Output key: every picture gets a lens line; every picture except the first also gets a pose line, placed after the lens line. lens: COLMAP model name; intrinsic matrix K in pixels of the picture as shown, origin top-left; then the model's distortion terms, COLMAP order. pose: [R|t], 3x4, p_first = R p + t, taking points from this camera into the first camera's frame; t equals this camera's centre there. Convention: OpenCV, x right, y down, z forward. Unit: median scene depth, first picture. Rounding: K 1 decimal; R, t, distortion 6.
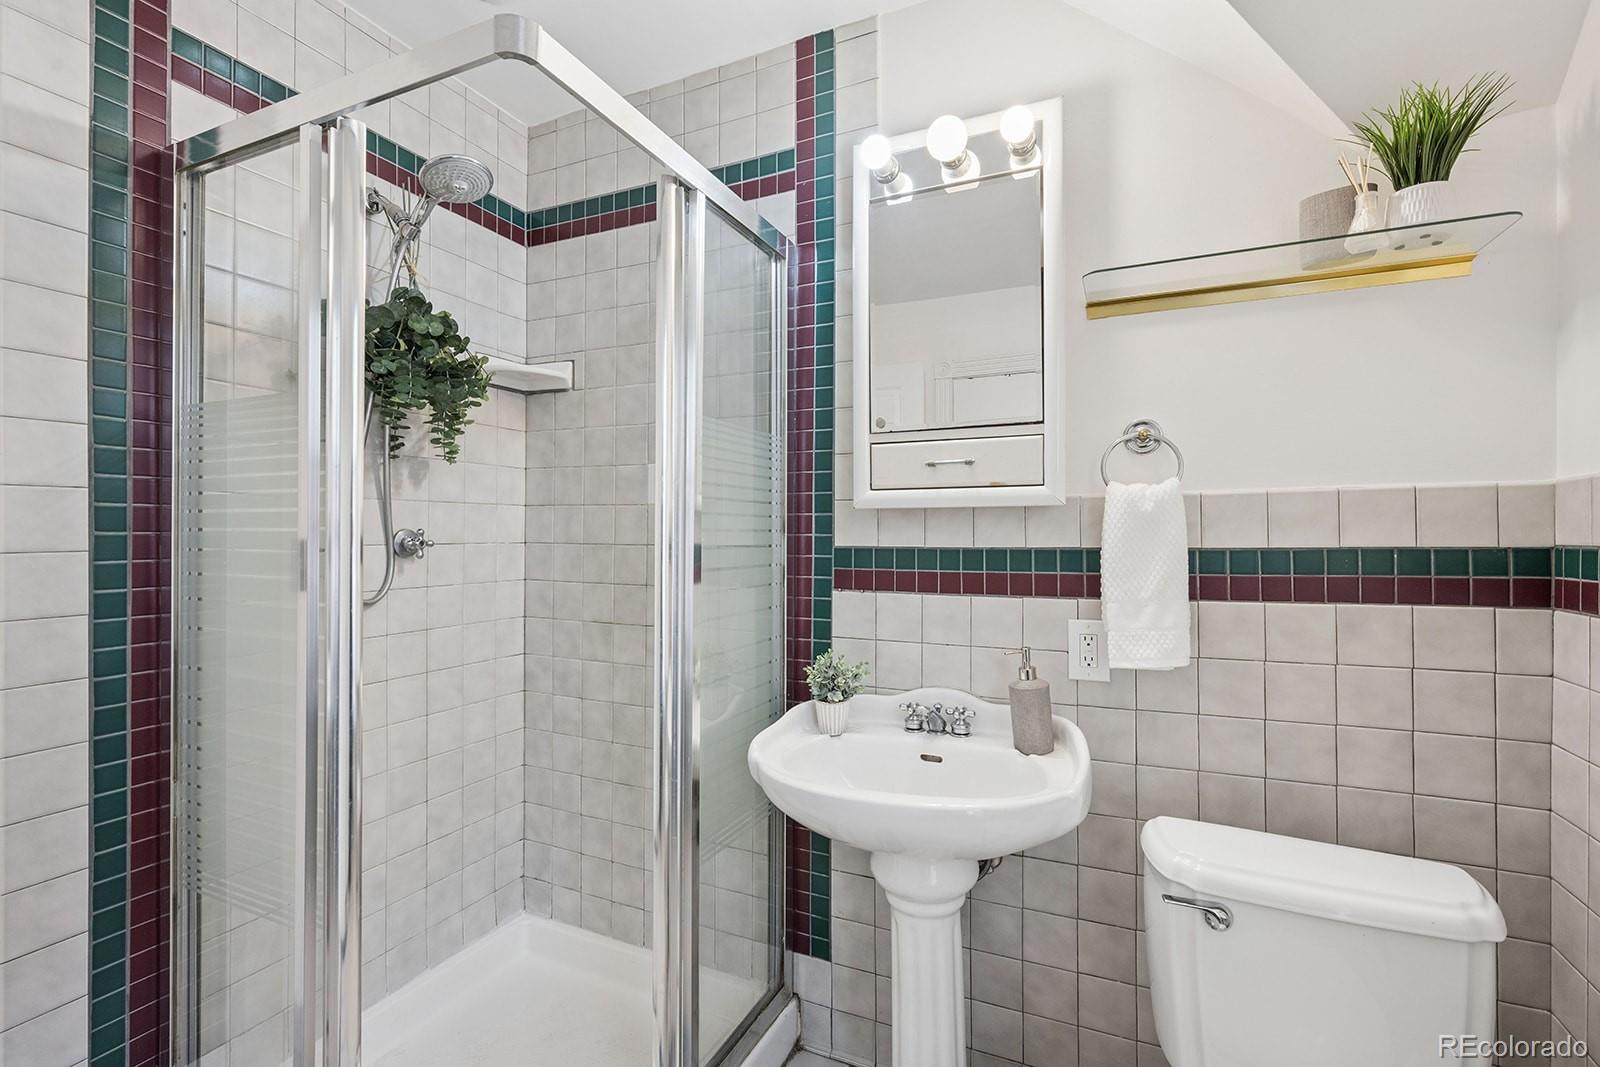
lens RADIAL K [[739.4, 0, 788.6], [0, 739.4, 543.7], [0, 0, 1]] dist [0.005337, 0.000408]
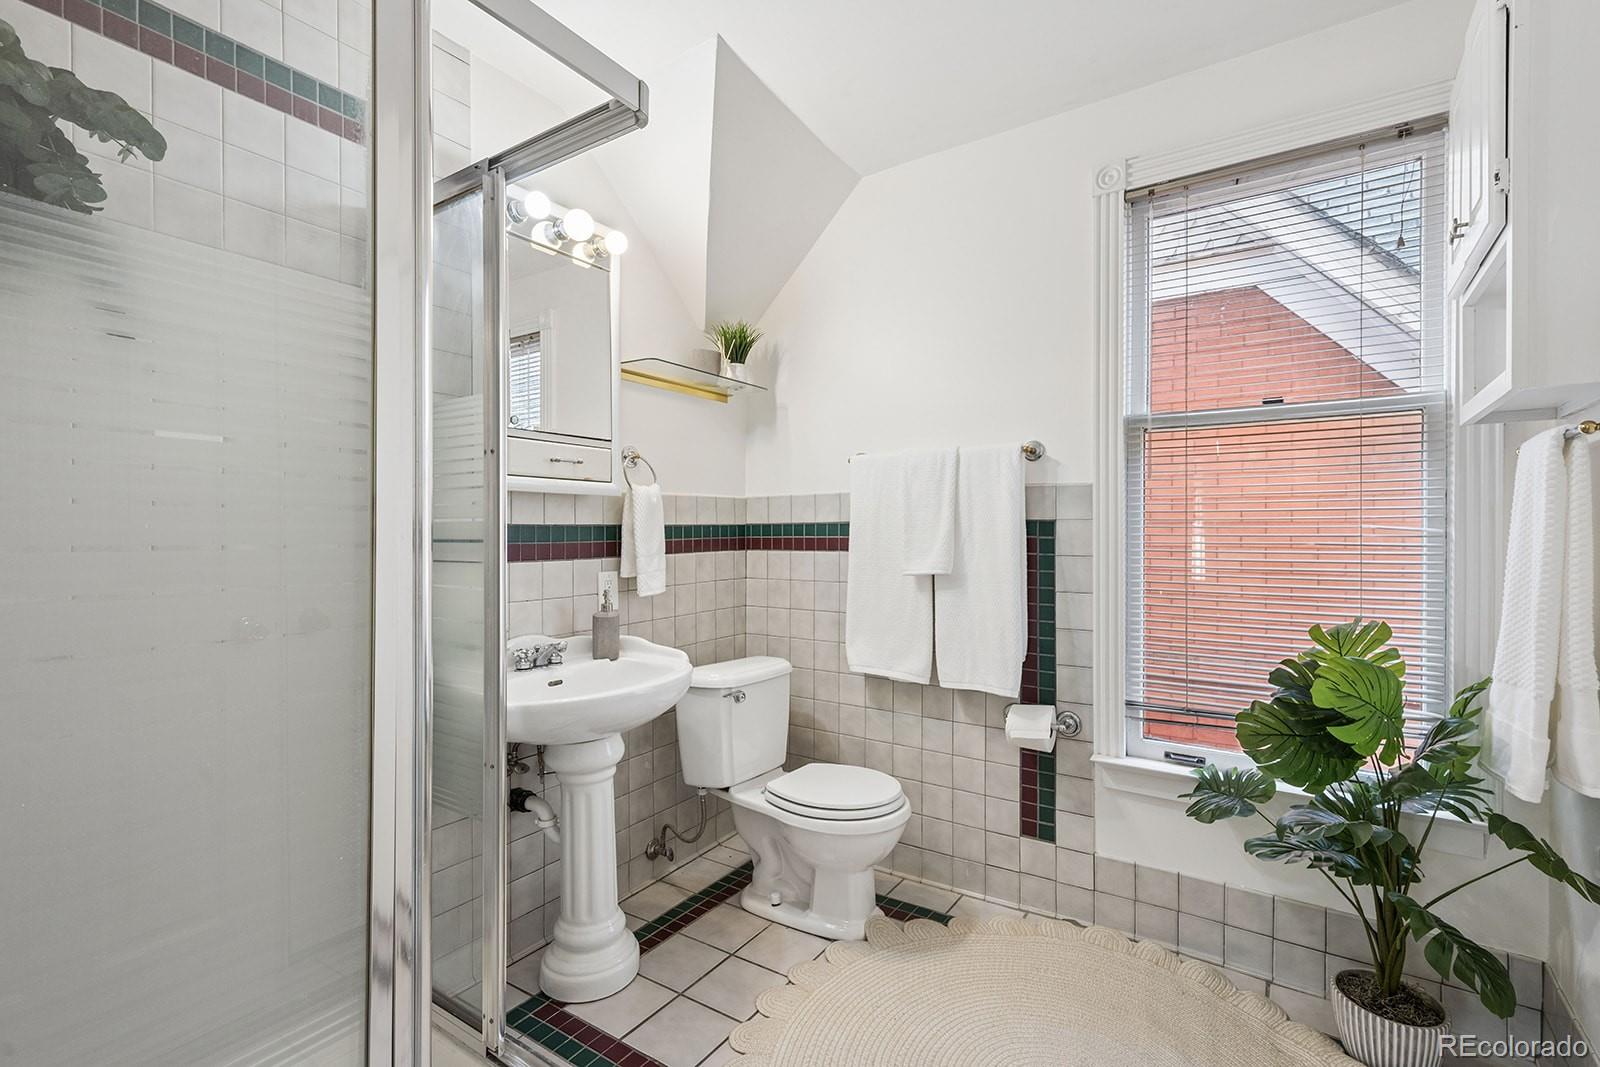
lens RADIAL K [[743.7, 0, 803.7], [0, 743.7, 537.8], [0, 0, 1]] dist [0.000736, 0.000351]
pose [[0.142485, -0.013854, 0.989700, -1.175592], [-0.004918, 0.999880, 0.014705, 0.009900], [-0.989785, -0.006962, 0.142400, 0.412496]]
